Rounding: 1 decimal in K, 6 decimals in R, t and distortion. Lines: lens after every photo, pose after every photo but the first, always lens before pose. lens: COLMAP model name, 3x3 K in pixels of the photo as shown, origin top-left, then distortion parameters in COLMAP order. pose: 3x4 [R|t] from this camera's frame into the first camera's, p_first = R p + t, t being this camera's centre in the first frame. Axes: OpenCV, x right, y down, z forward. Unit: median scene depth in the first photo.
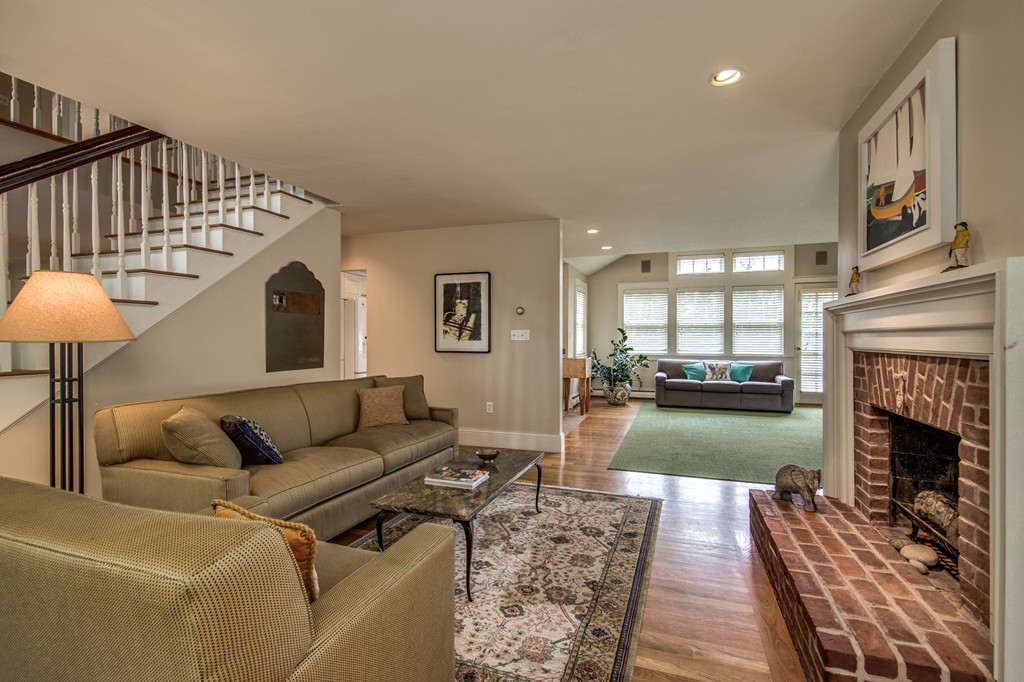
lens RADIAL K [[471.5, 0, 513.4], [0, 471.5, 345.0], [0, 0, 1]] dist [0.001522, 0.000105]
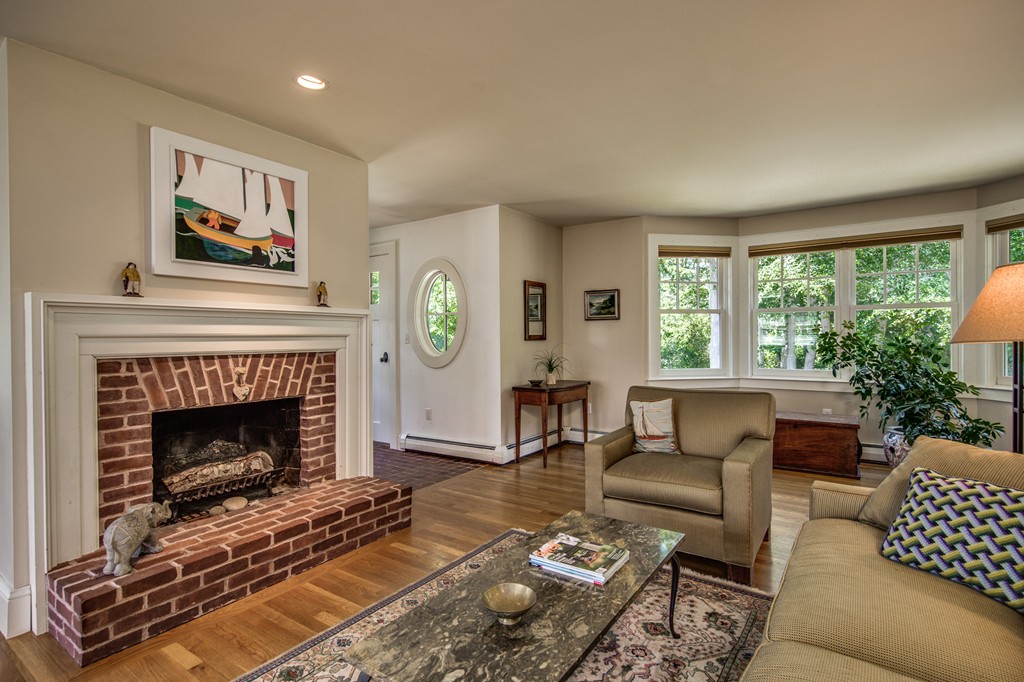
lens RADIAL K [[512.1, 0, 514.5], [0, 512.1, 338.6], [0, 0, 1]] dist [0.000004, 0.000010]
pose [[-0.966487, 0.001216, 0.256711, -0.302391], [0.006044, 0.999819, 0.018018, -0.050340], [-0.256643, 0.018965, -0.966320, 2.418161]]
